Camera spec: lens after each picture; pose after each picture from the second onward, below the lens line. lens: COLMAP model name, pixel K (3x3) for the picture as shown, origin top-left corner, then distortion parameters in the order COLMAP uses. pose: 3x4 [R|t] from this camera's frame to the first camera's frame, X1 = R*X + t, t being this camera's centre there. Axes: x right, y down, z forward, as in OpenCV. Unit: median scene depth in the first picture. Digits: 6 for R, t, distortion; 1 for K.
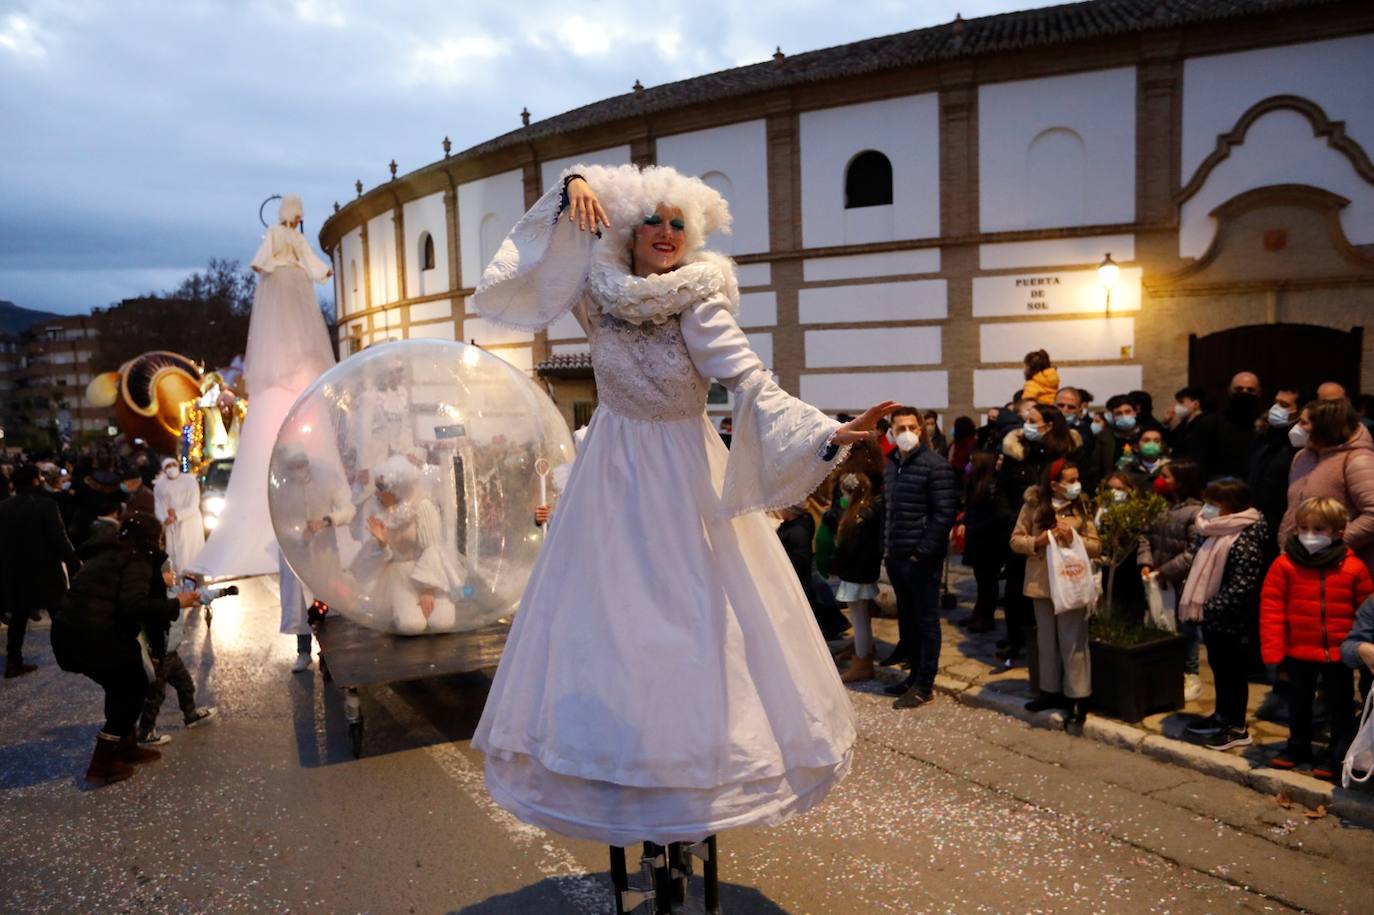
lens RADIAL K [[1024.3, 0, 691.0], [0, 1024.3, 460.2], [0, 0, 1]] dist [0.003996, 0.022814]
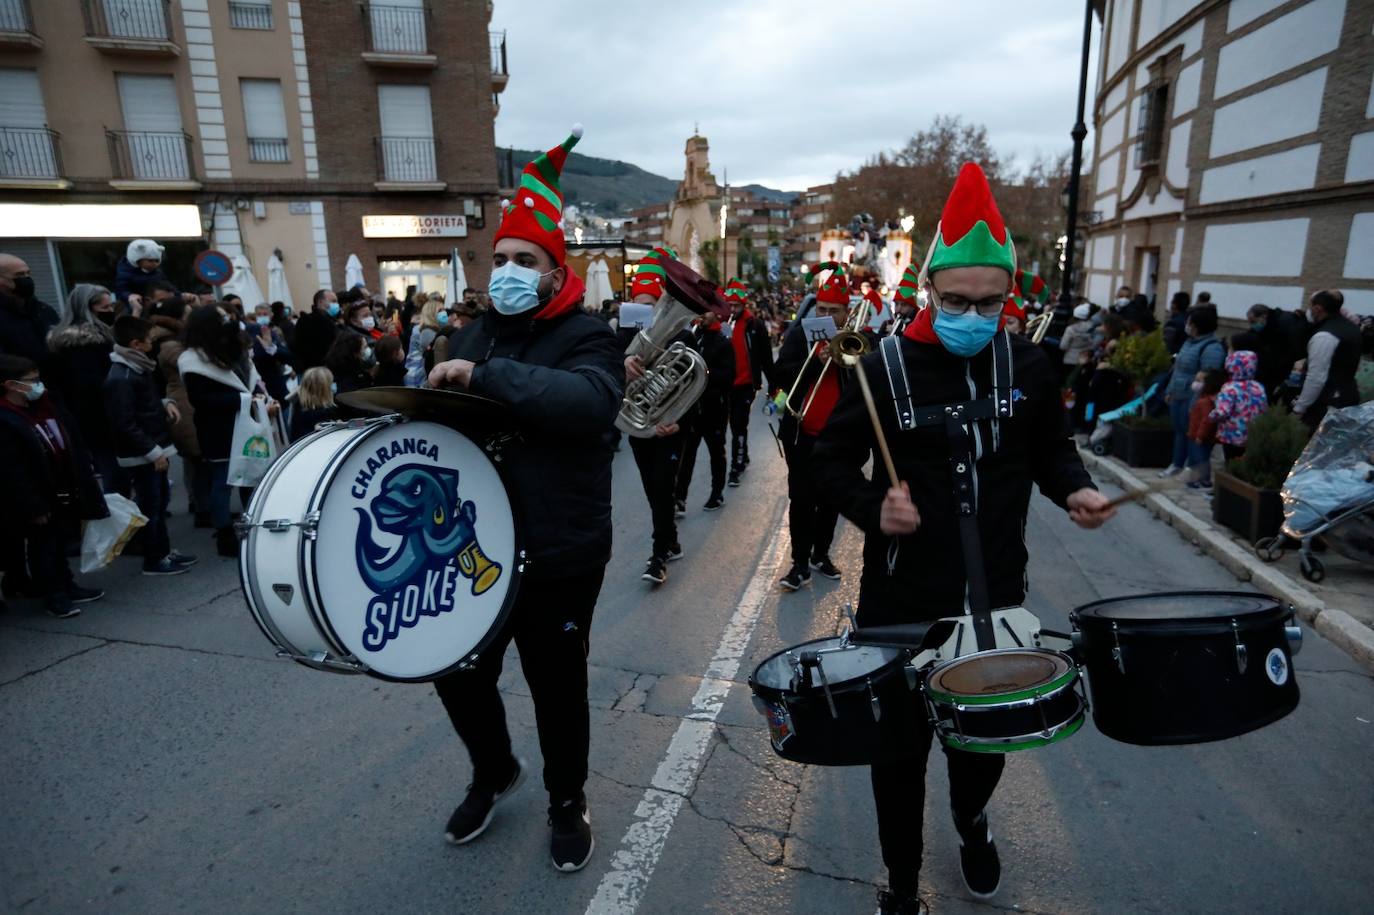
lens RADIAL K [[793.9, 0, 688.4], [0, 793.9, 456.9], [0, 0, 1]] dist [-0.025105, 0.008217]
pose [[0.749894, 0.180232, -0.636534, -0.080880], [-0.065758, 0.977716, 0.199368, 0.000984], [0.658282, -0.107648, 0.745035, 0.194397]]
